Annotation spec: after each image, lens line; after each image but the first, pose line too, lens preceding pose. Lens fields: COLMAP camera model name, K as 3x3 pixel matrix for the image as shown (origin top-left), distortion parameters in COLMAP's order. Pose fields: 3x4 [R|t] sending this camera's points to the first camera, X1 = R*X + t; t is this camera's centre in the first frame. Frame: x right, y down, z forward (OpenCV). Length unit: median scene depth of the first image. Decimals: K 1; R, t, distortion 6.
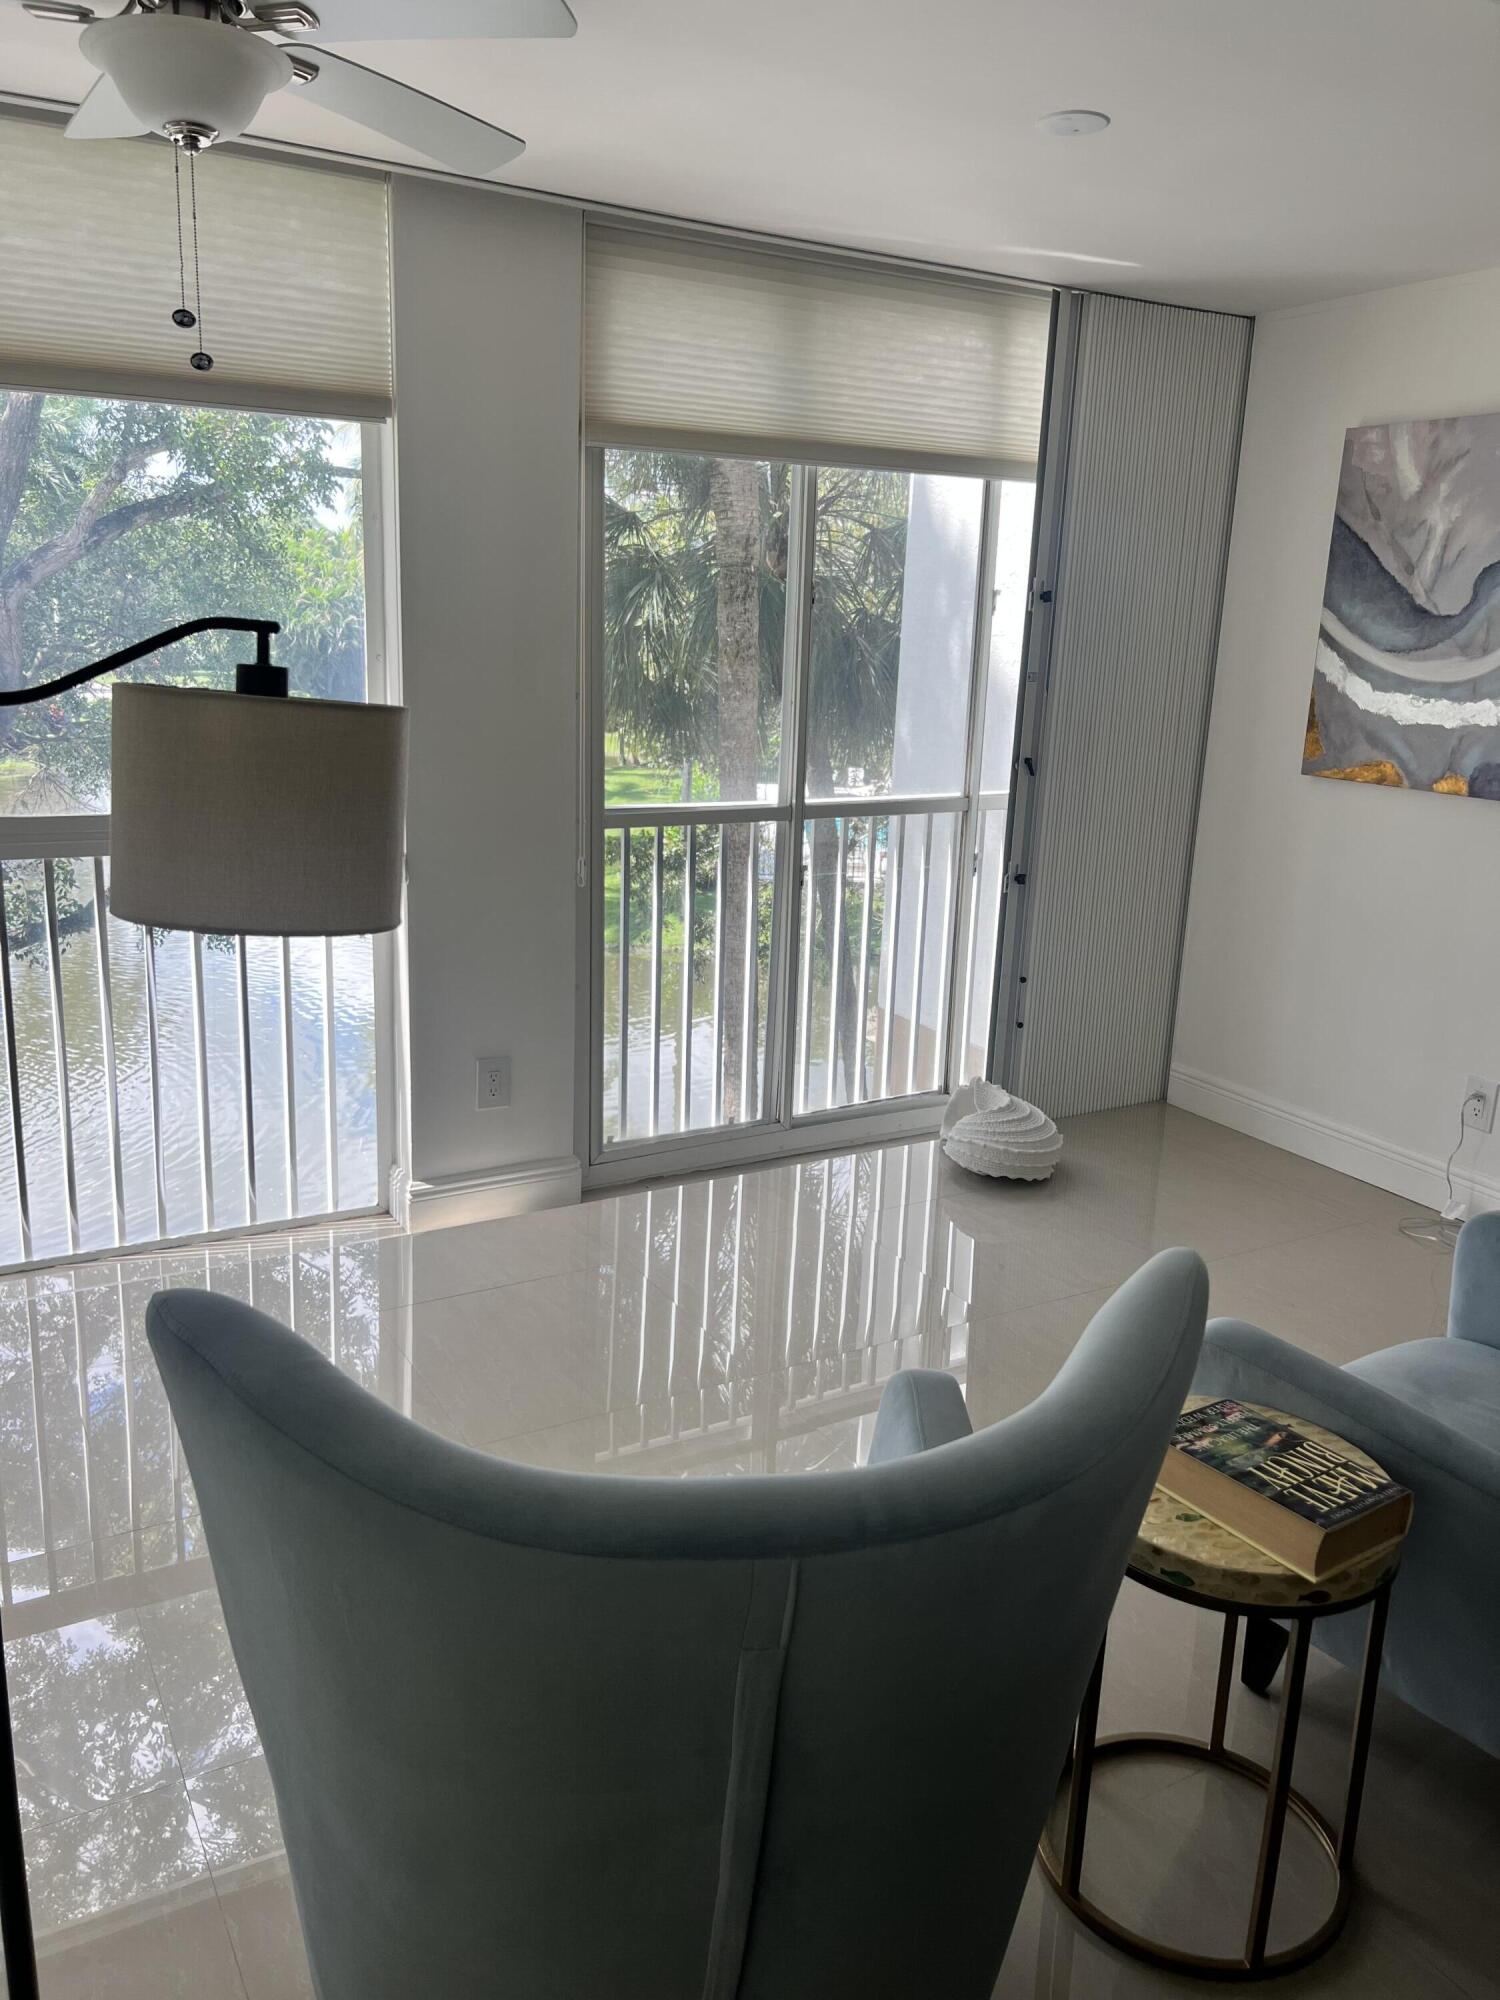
lens RADIAL K [[1511.7, 0, 761.9], [0, 1511.7, 1012.7], [0, 0, 1]] dist [0.023368, -0.025417]
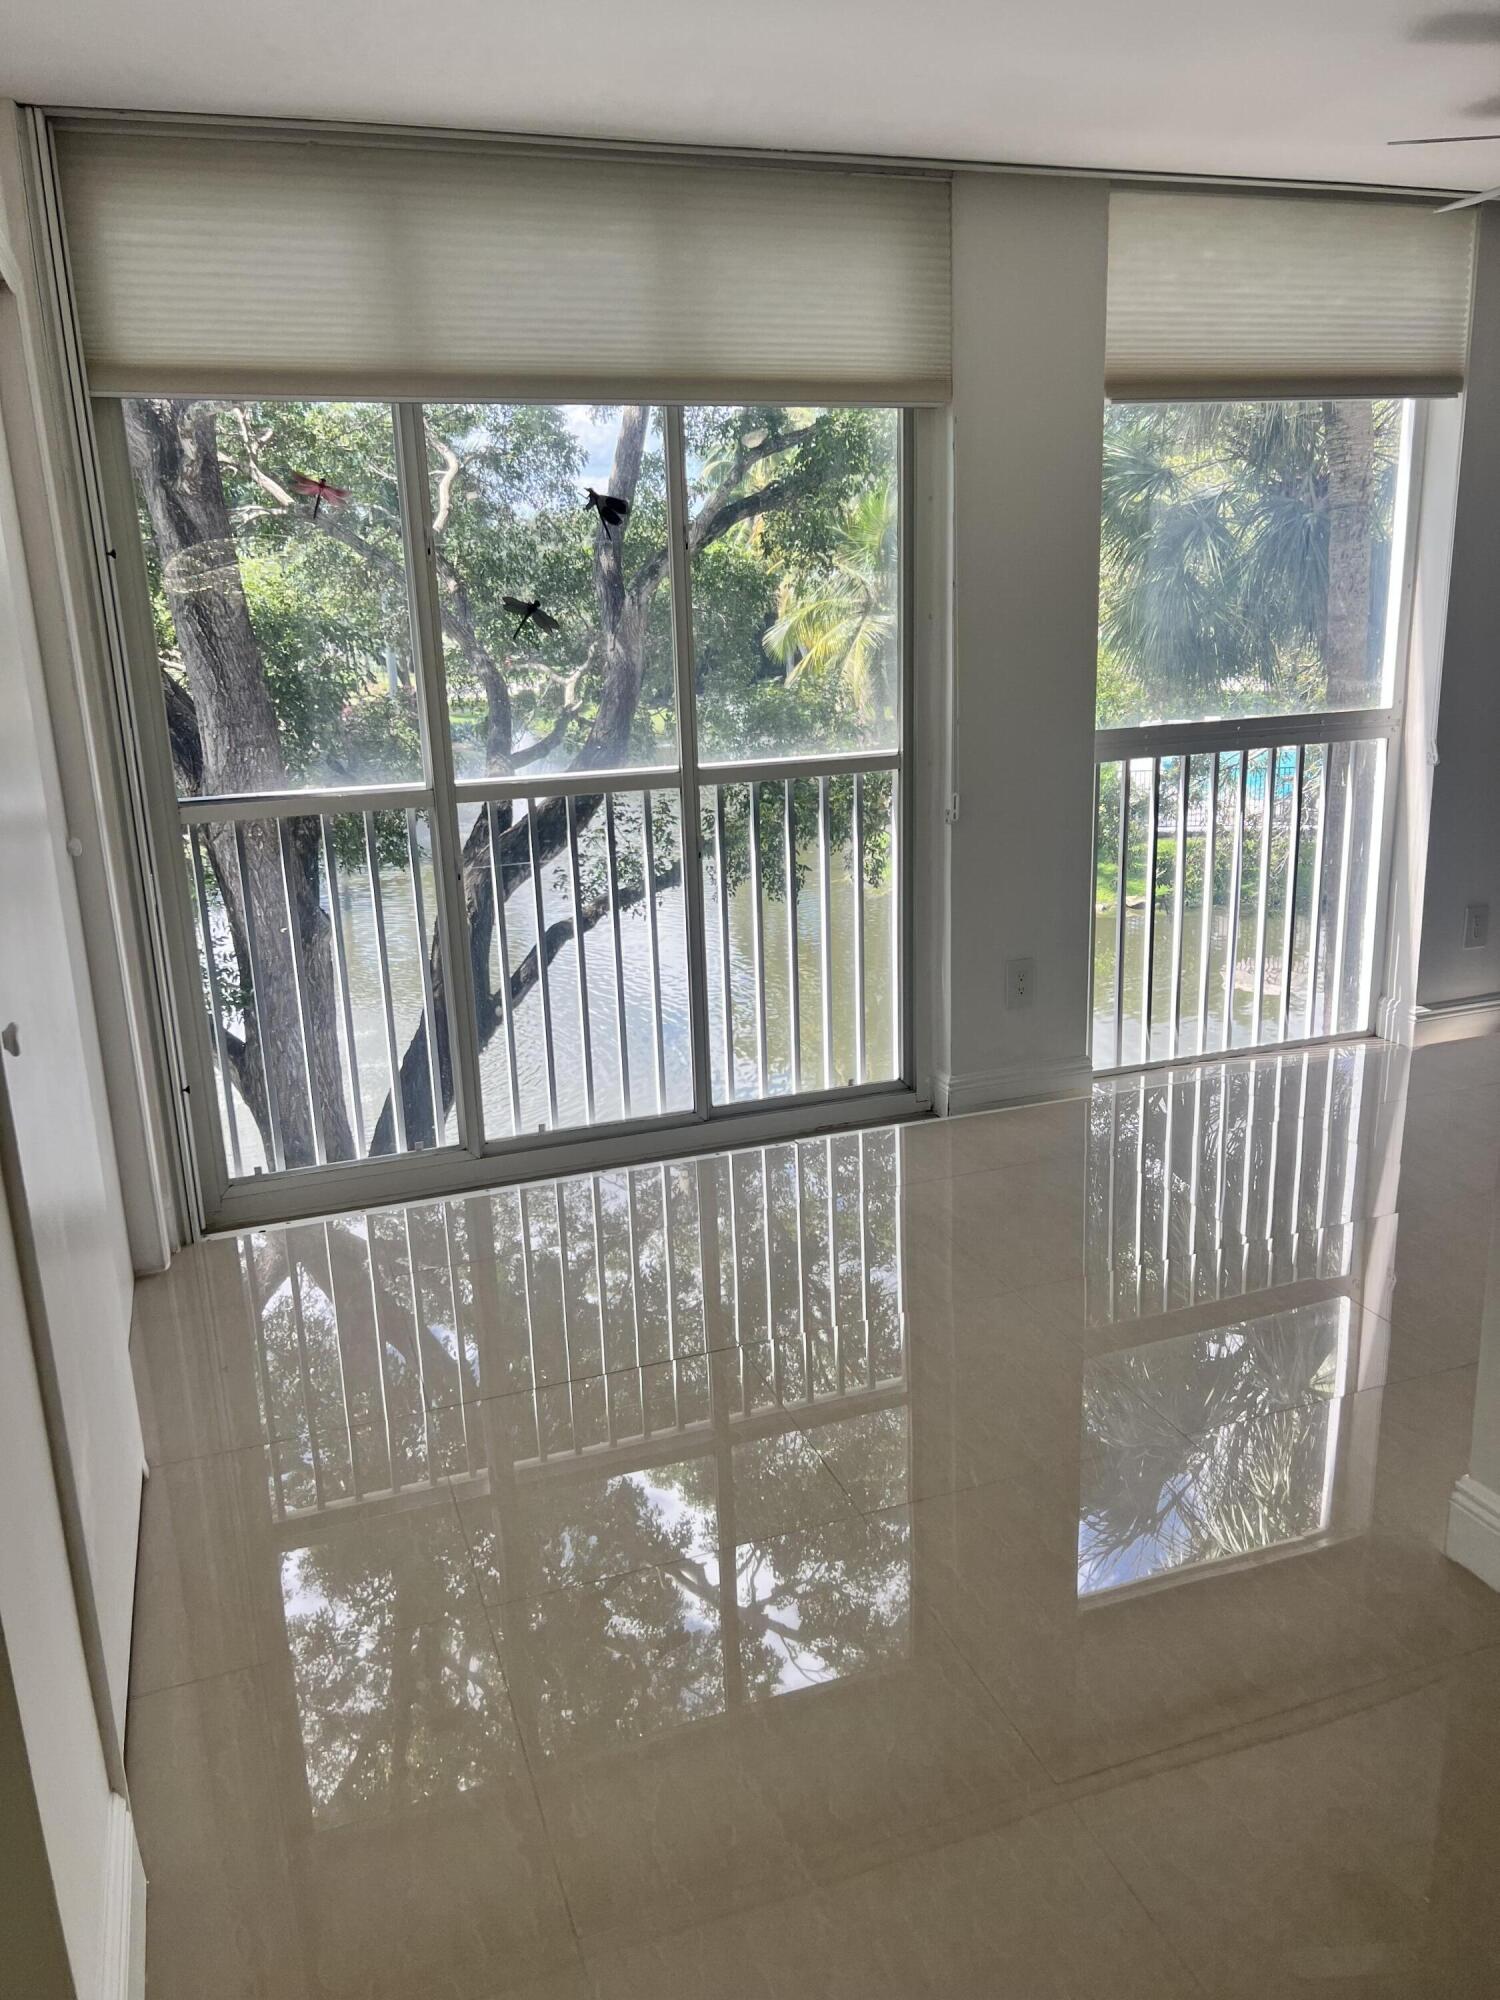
lens RADIAL K [[1511.7, 0, 742.6], [0, 1511.7, 1001.4], [0, 0, 1]] dist [0.023368, -0.025417]
pose [[0.978890, -0.020688, -0.203340, -0.519221], [0.023190, 0.999682, 0.009930, 0.082286], [0.203070, -0.014436, 0.979058, -0.337627]]
